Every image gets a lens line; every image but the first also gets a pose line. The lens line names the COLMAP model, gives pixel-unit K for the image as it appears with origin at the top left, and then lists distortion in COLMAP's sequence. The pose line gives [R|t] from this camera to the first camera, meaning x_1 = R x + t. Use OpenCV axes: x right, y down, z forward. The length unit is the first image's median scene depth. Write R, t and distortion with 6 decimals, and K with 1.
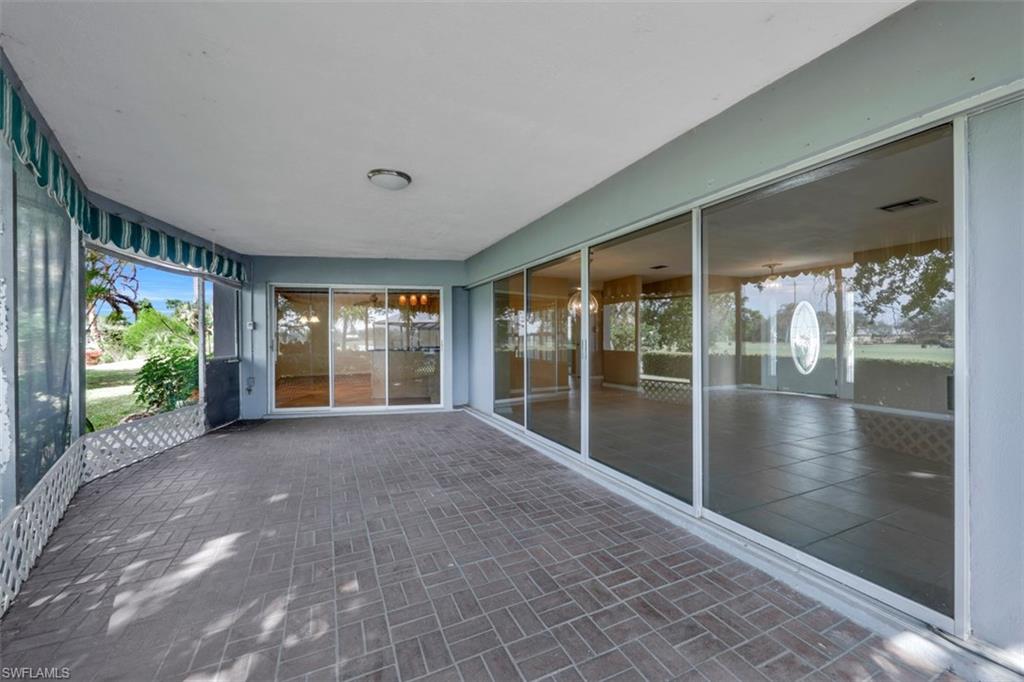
lens RADIAL K [[401.8, 0, 514.4], [0, 401.8, 338.9], [0, 0, 1]] dist [0.008659, -0.000920]
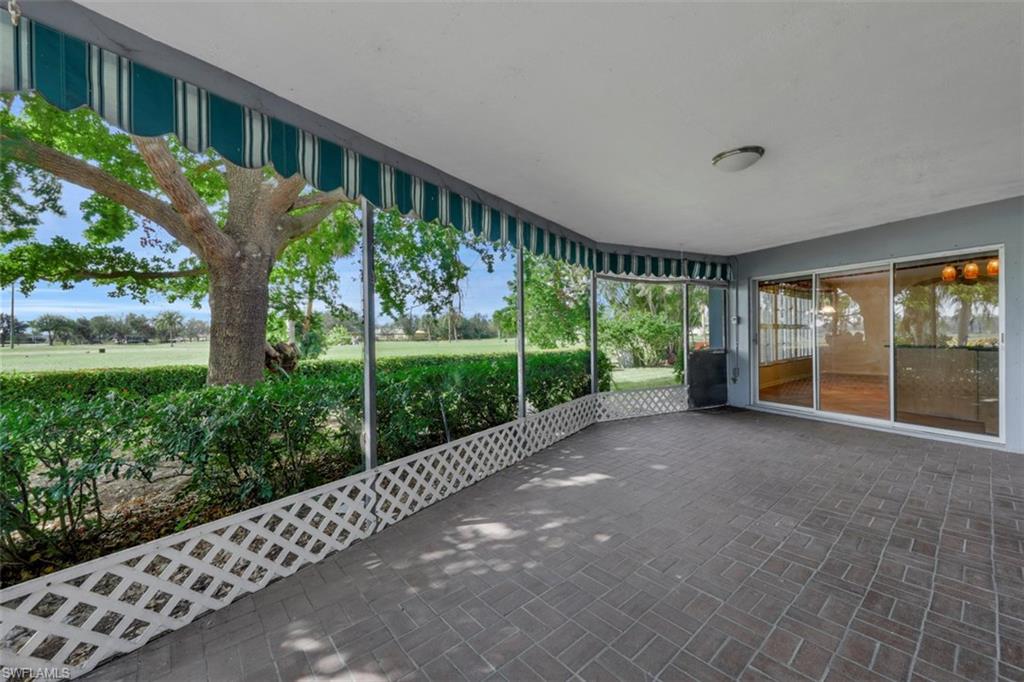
lens RADIAL K [[401.8, 0, 514.3], [0, 401.8, 336.3], [0, 0, 1]] dist [0.008659, -0.000920]
pose [[0.272037, 0.005168, -0.962273, 0.357195], [0.010368, 0.999912, 0.008301, -0.007589], [0.962231, -0.012235, 0.271960, 0.210091]]
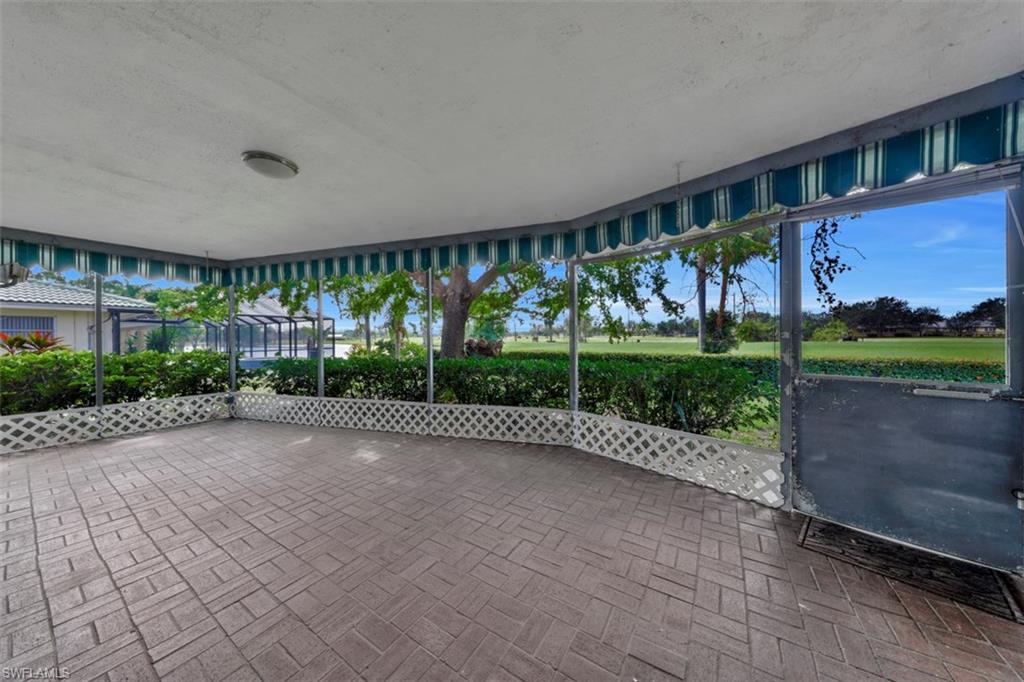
lens RADIAL K [[323.1, 0, 518.2], [0, 323.1, 339.4], [0, 0, 1]] dist [-0.011349, -0.000055]
pose [[-0.837299, 0.017474, -0.546466, -0.312840], [0.011517, 0.999831, 0.014325, -0.005427], [0.546624, 0.005701, -0.837359, 1.547588]]
